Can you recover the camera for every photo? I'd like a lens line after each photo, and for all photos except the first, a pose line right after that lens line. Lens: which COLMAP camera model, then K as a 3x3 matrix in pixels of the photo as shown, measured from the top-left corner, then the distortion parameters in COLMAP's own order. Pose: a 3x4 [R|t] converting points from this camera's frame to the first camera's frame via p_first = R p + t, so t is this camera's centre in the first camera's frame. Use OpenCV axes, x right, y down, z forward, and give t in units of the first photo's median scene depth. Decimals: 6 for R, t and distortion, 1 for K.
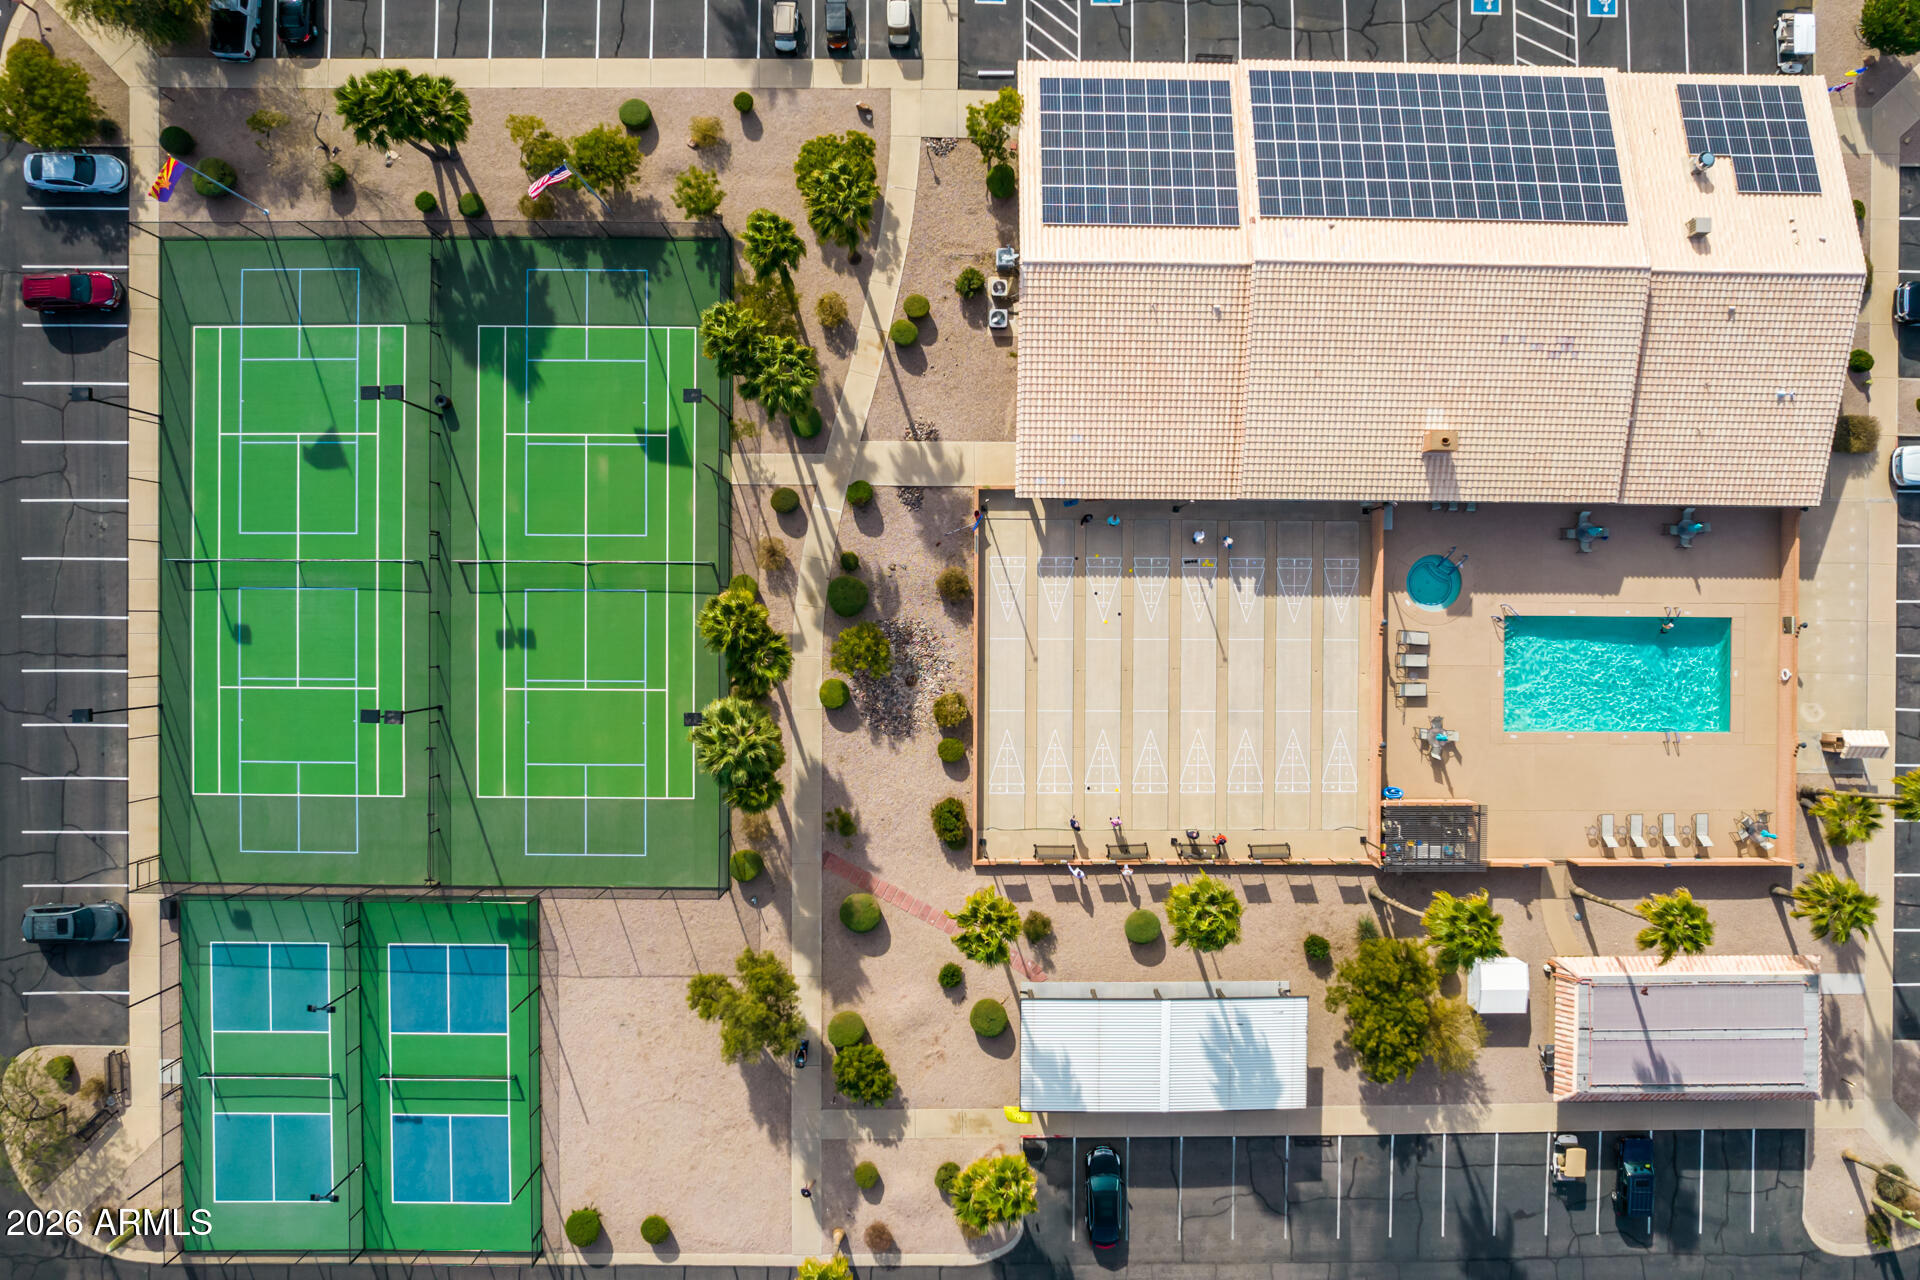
lens RADIAL K [[1451.2, 0, 966.2], [0, 1451.2, 690.8], [0, 0, 1]] dist [-0.070743, 0.060889]
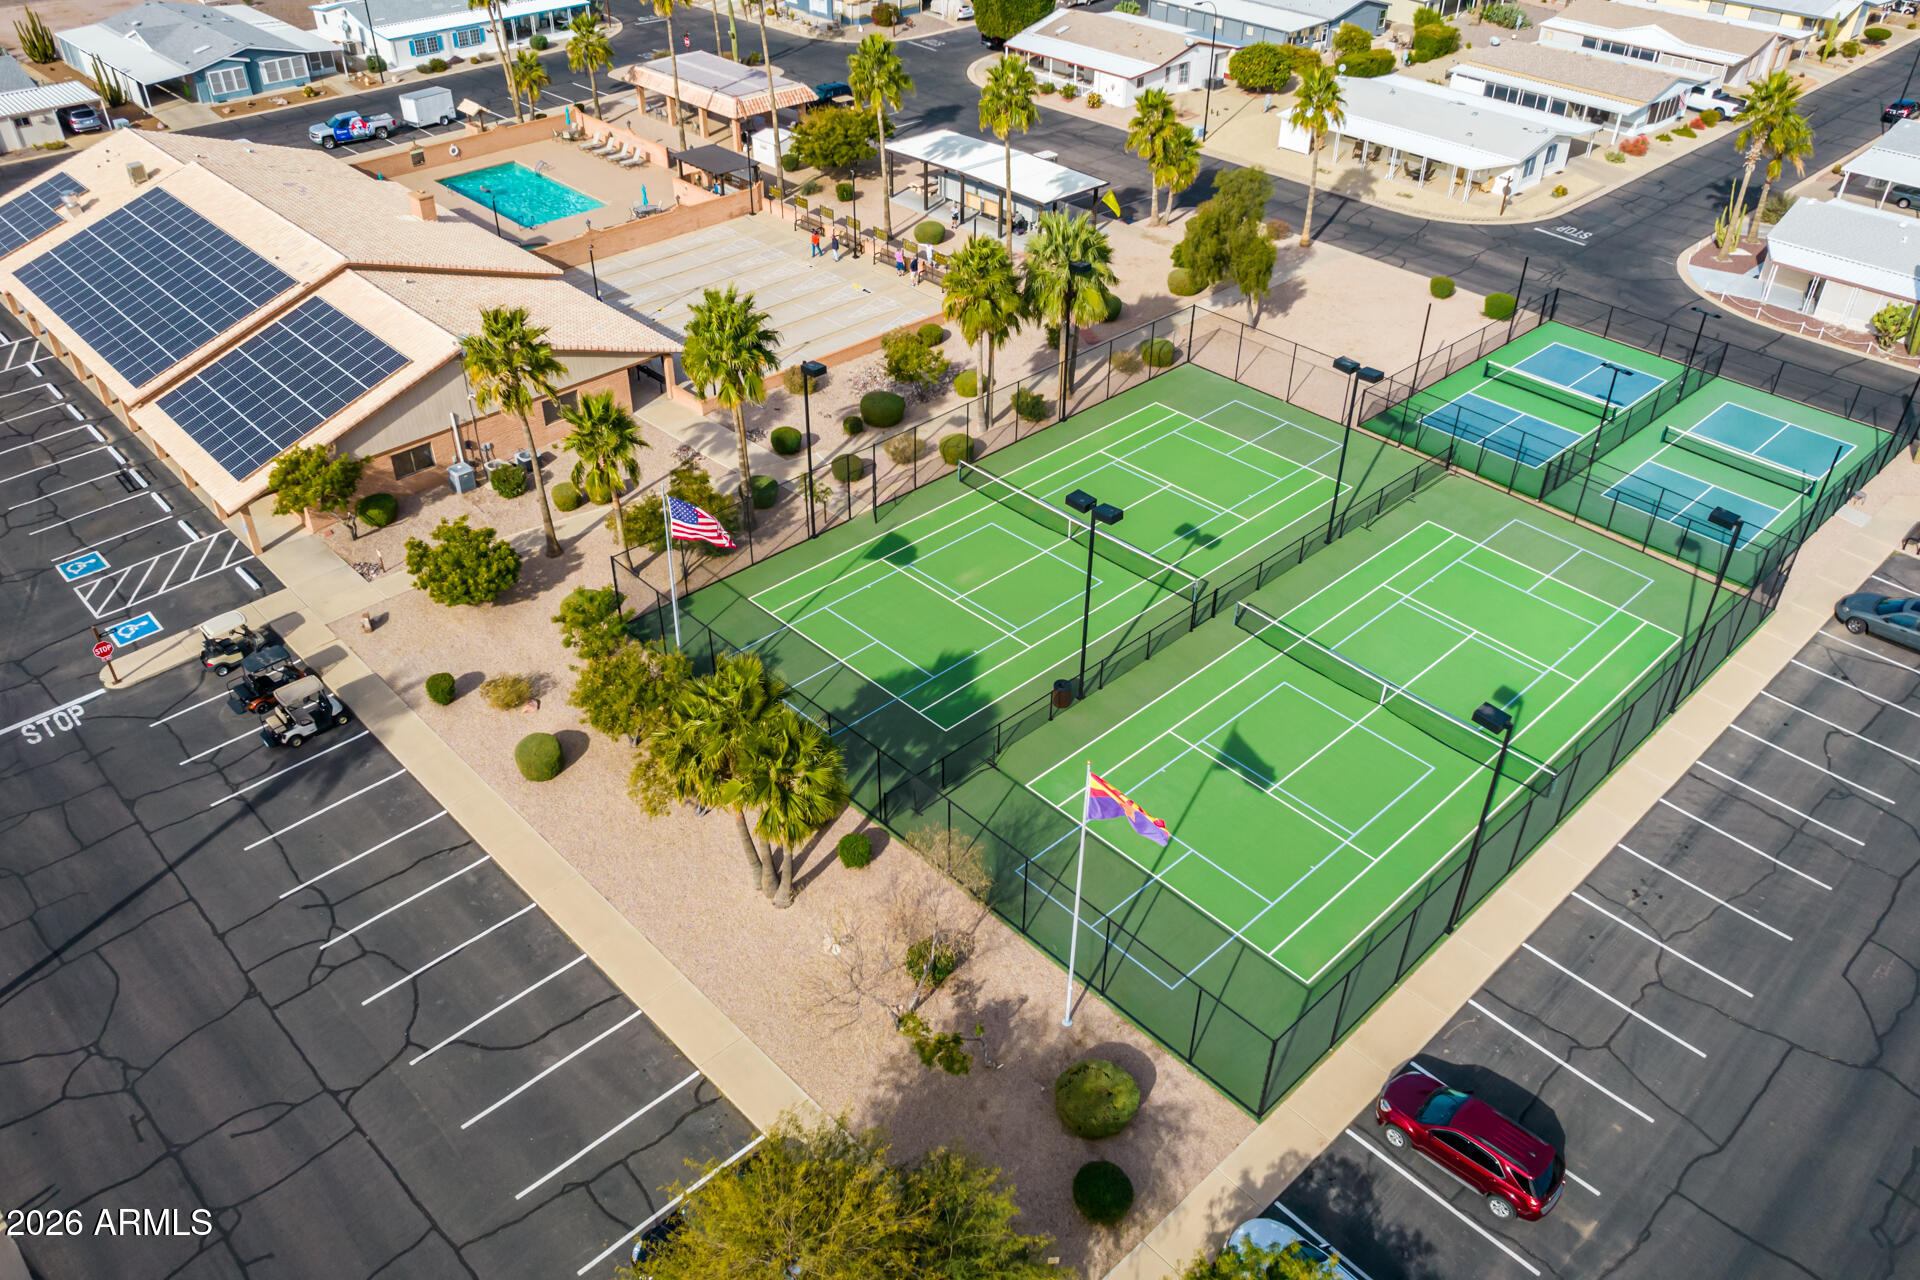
lens RADIAL K [[1451.2, 0, 950.4], [0, 1451.2, 647.7], [0, 0, 1]] dist [-0.070743, 0.060889]
pose [[-0.691744, -0.454840, 0.560902, -0.695469], [0.722023, -0.421473, 0.548674, -0.601236], [-0.013154, 0.784526, 0.619956, 0.554872]]
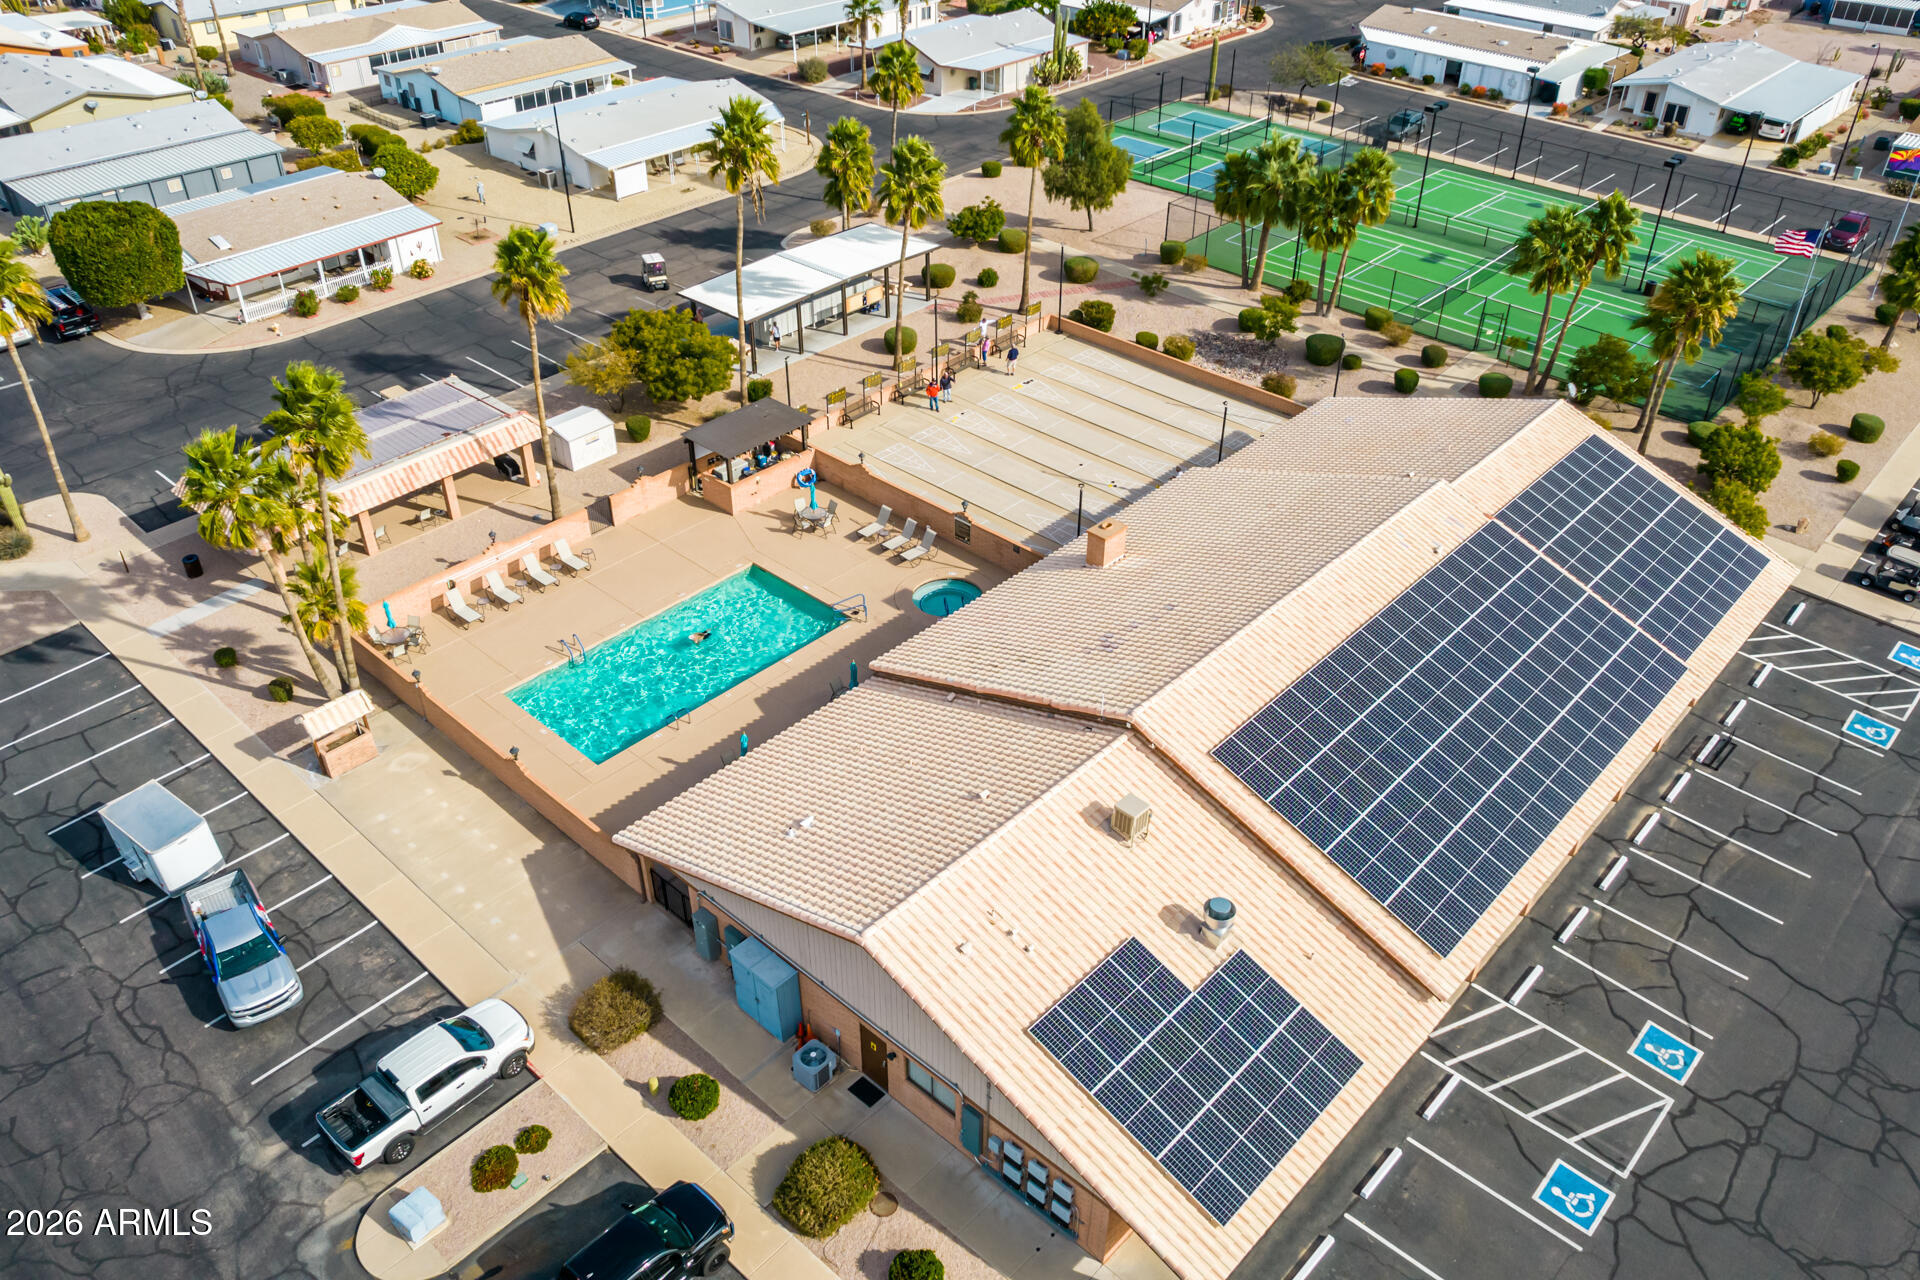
lens RADIAL K [[1451.2, 0, 974.7], [0, 1451.2, 634.5], [0, 0, 1]] dist [-0.070743, 0.060889]
pose [[-0.671665, 0.407947, -0.618422, 0.832542], [-0.739733, -0.415208, 0.529525, -0.522720], [-0.040756, 0.813131, 0.580652, 0.572477]]
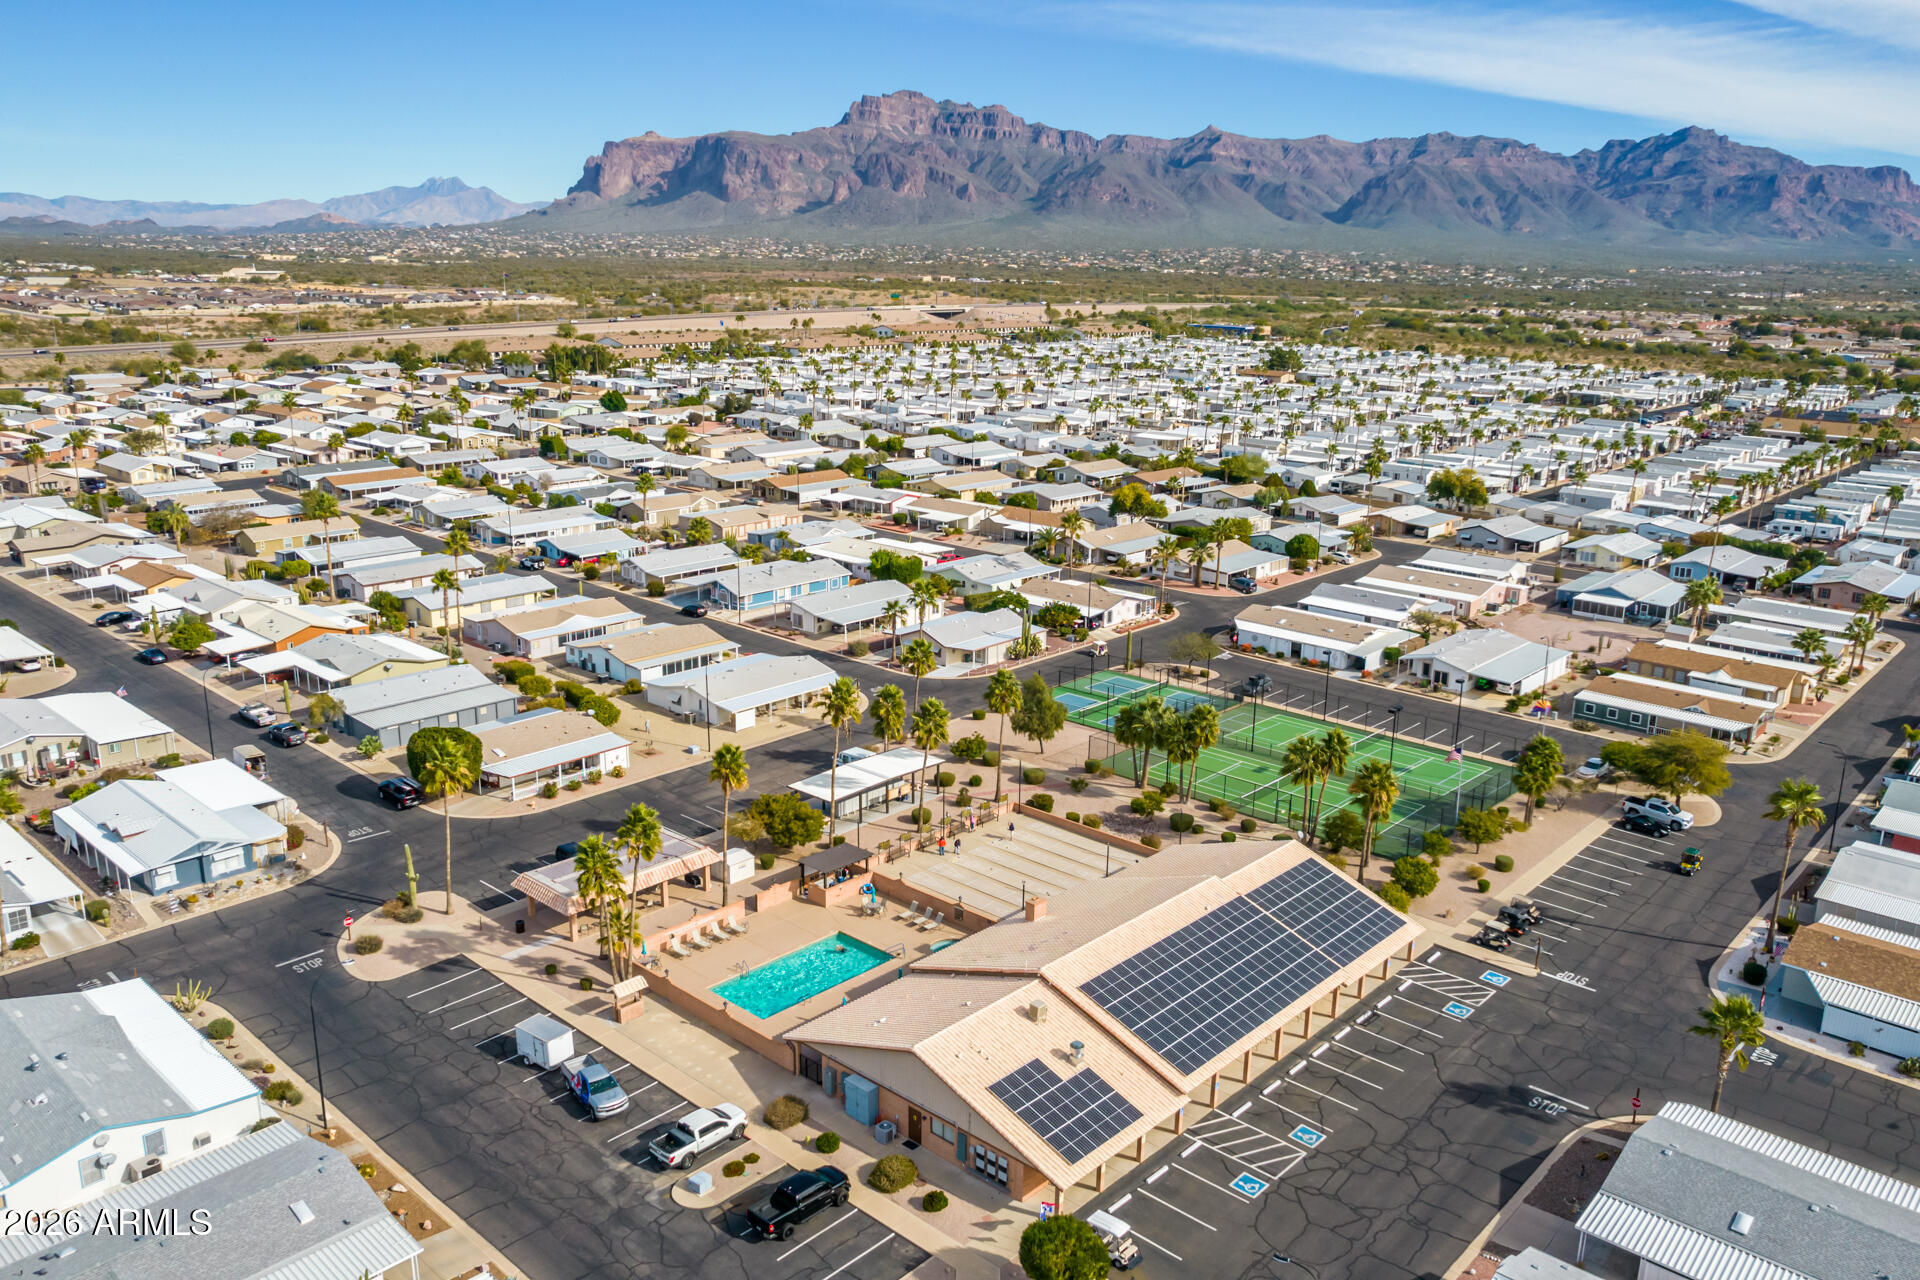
lens RADIAL K [[1451.2, 0, 960.6], [0, 1451.2, 647.7], [0, 0, 1]] dist [-0.070743, 0.060889]
pose [[-0.677730, 0.163933, -0.716804, 1.304865], [-0.734013, -0.208720, 0.646267, -0.945689], [-0.043667, 0.964138, 0.261785, 0.364102]]
